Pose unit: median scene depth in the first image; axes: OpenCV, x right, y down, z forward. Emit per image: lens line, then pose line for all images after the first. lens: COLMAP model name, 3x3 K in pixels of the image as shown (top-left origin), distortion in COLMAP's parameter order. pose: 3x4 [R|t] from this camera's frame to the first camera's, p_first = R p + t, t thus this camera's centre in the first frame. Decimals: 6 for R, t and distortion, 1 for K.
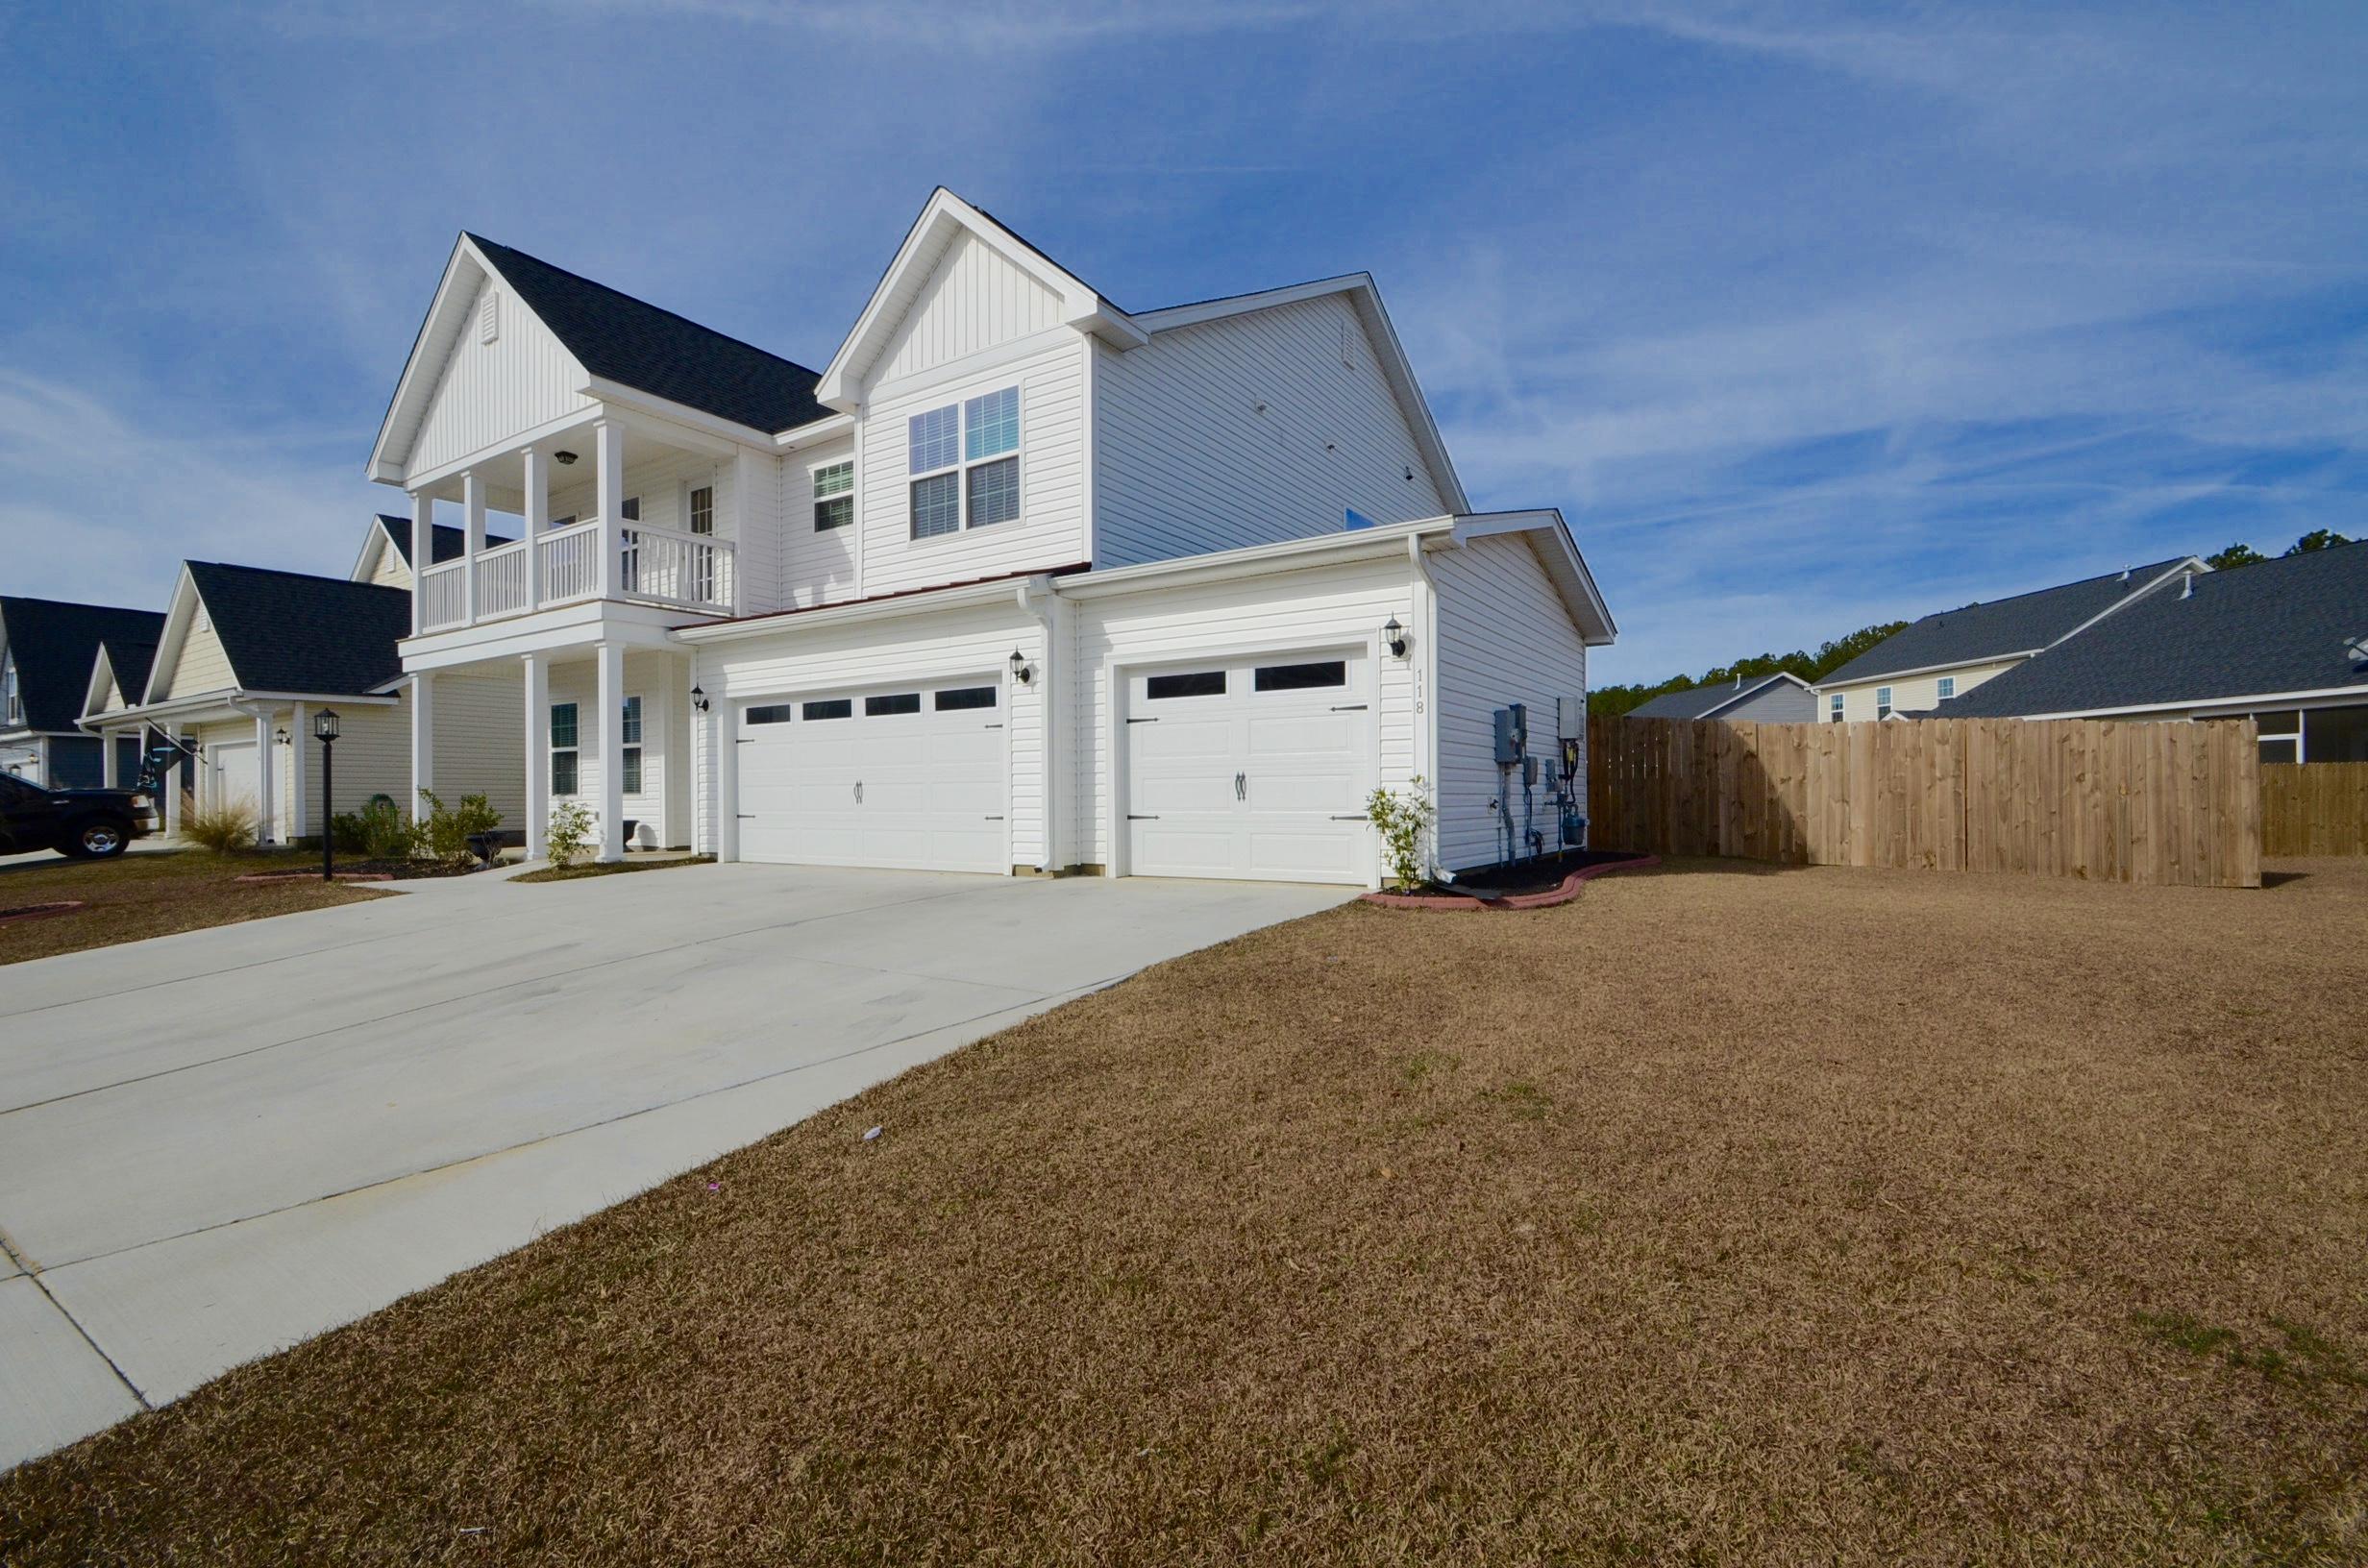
lens RADIAL K [[1043.6, 0, 1176.9], [0, 1043.6, 785.5], [0, 0, 1]] dist [0.019909, -0.014222]
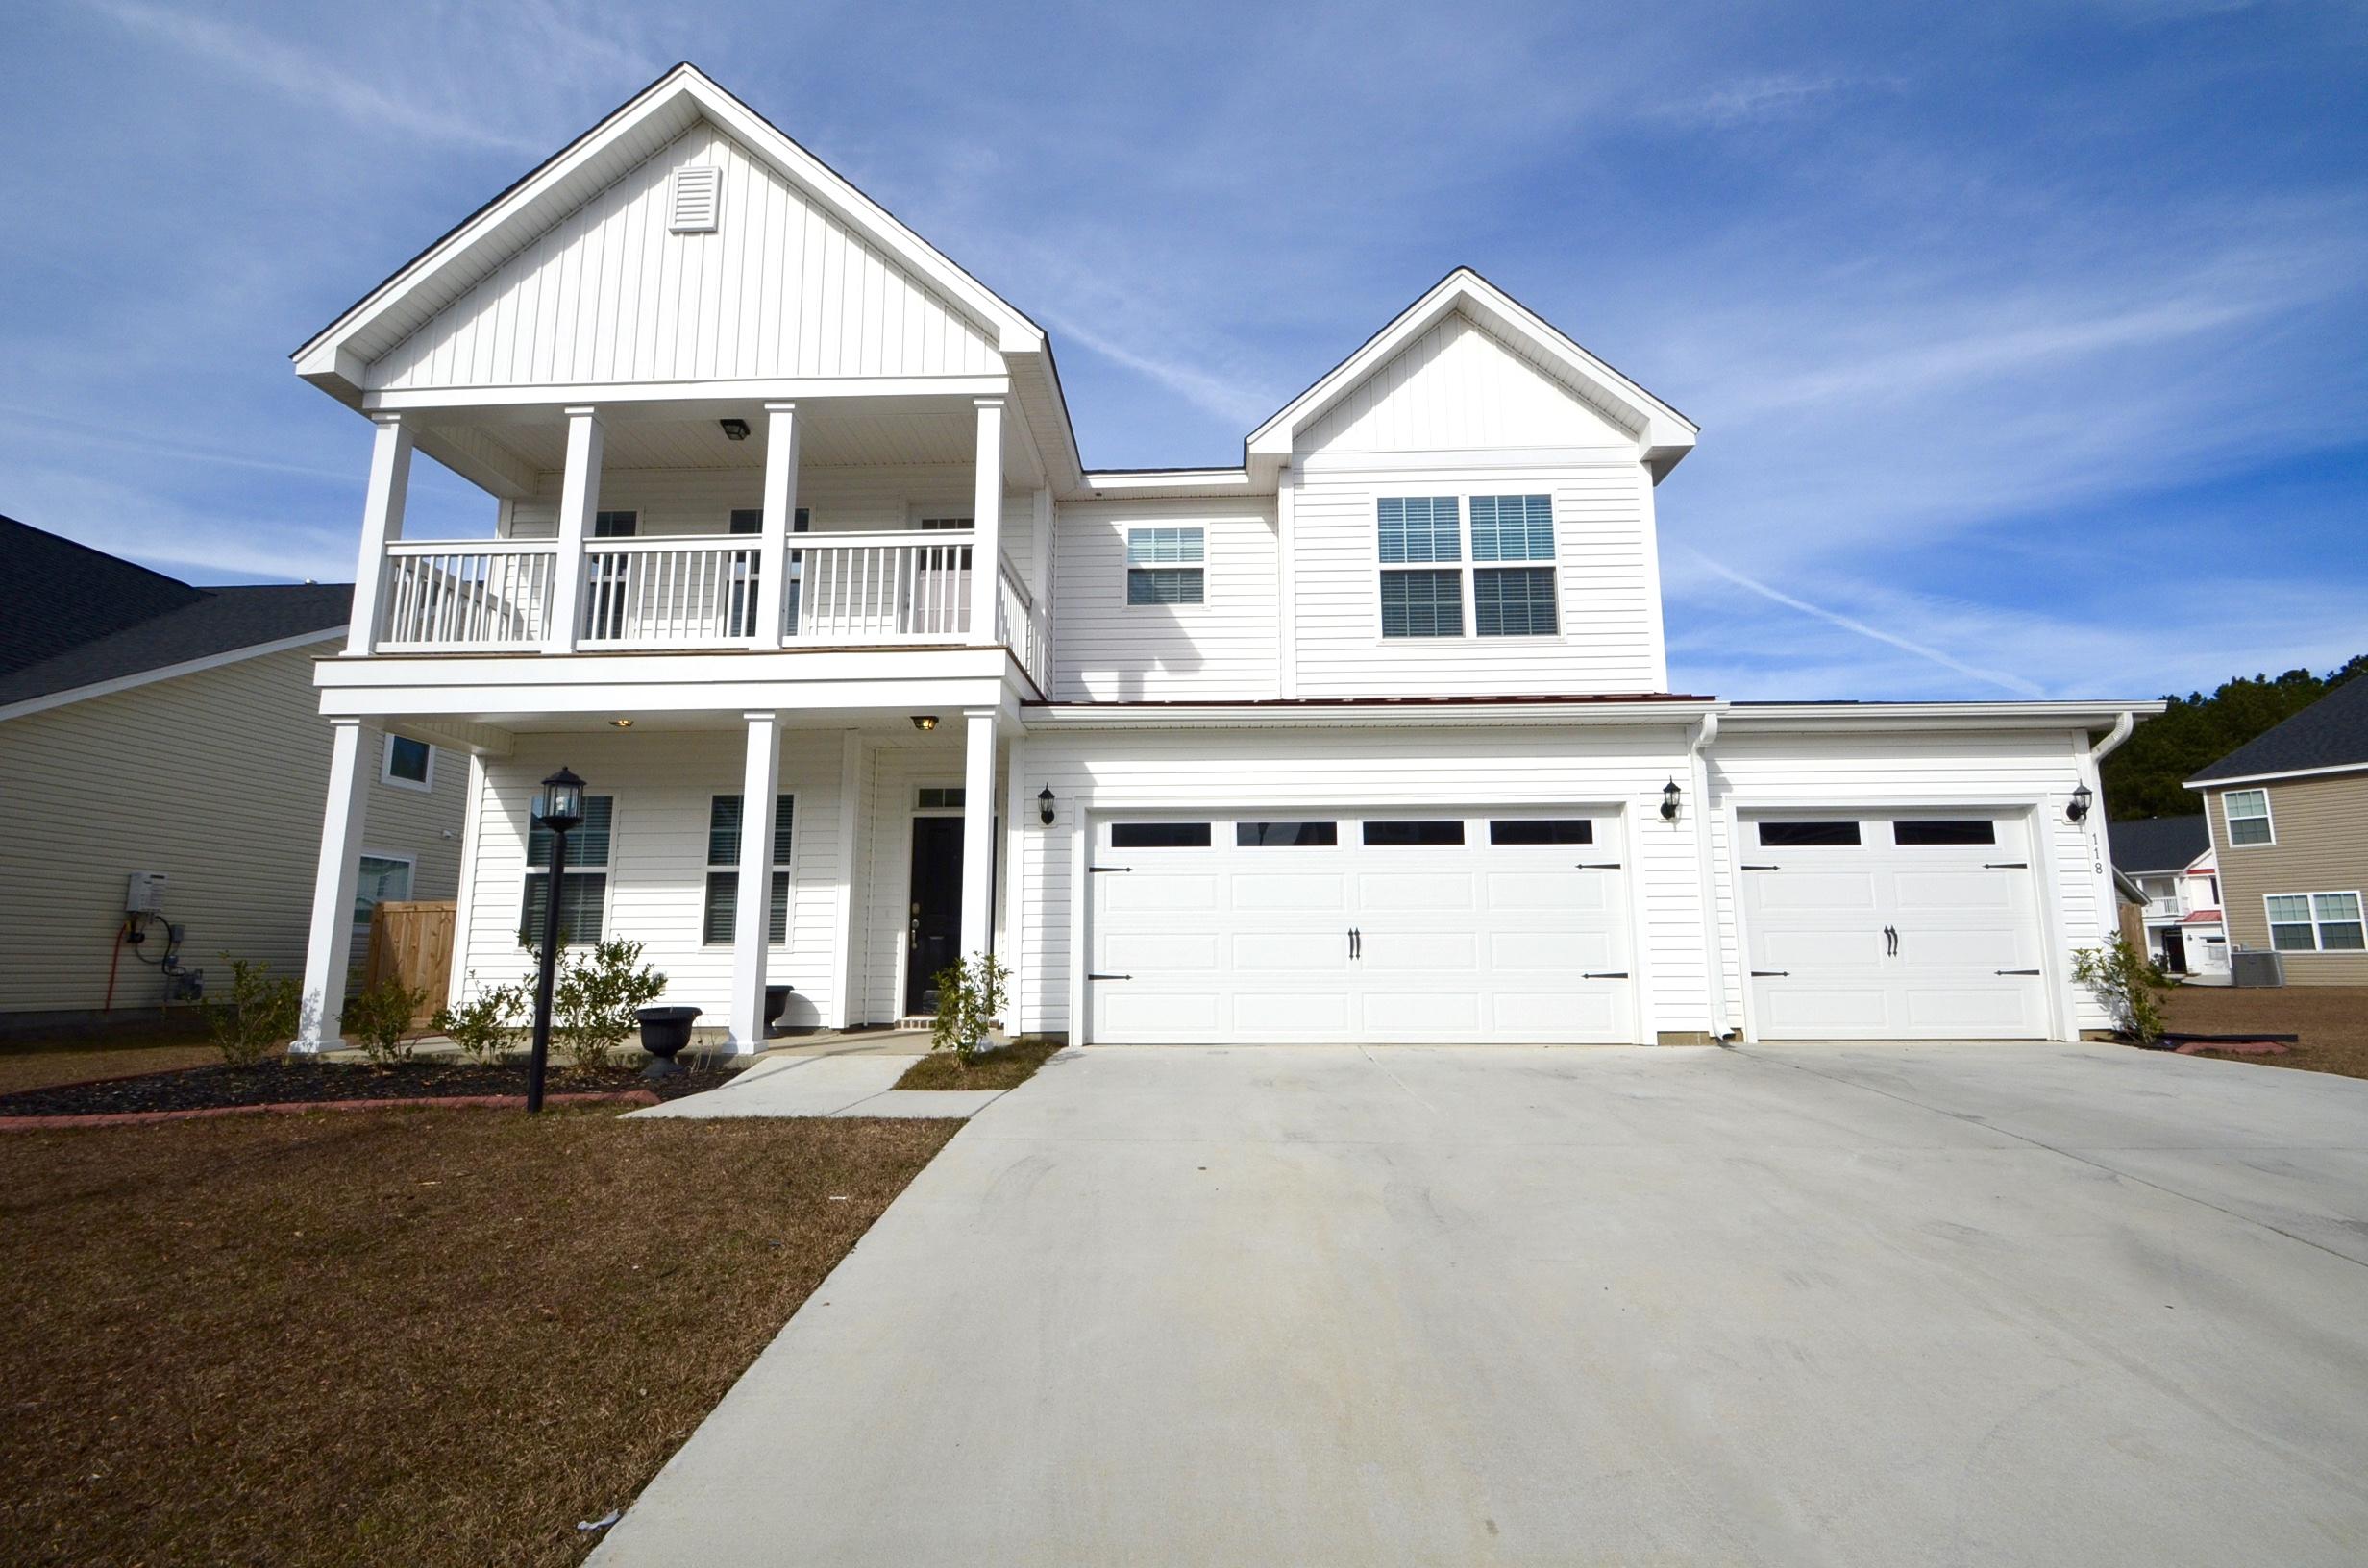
lens RADIAL K [[1043.6, 0, 1176.9], [0, 1043.6, 785.5], [0, 0, 1]] dist [0.019909, -0.014222]
pose [[0.852975, 0.089171, 0.514278, -0.806967], [-0.008294, 0.987490, -0.157464, 0.013634], [-0.521886, 0.130047, 0.843044, 0.399850]]
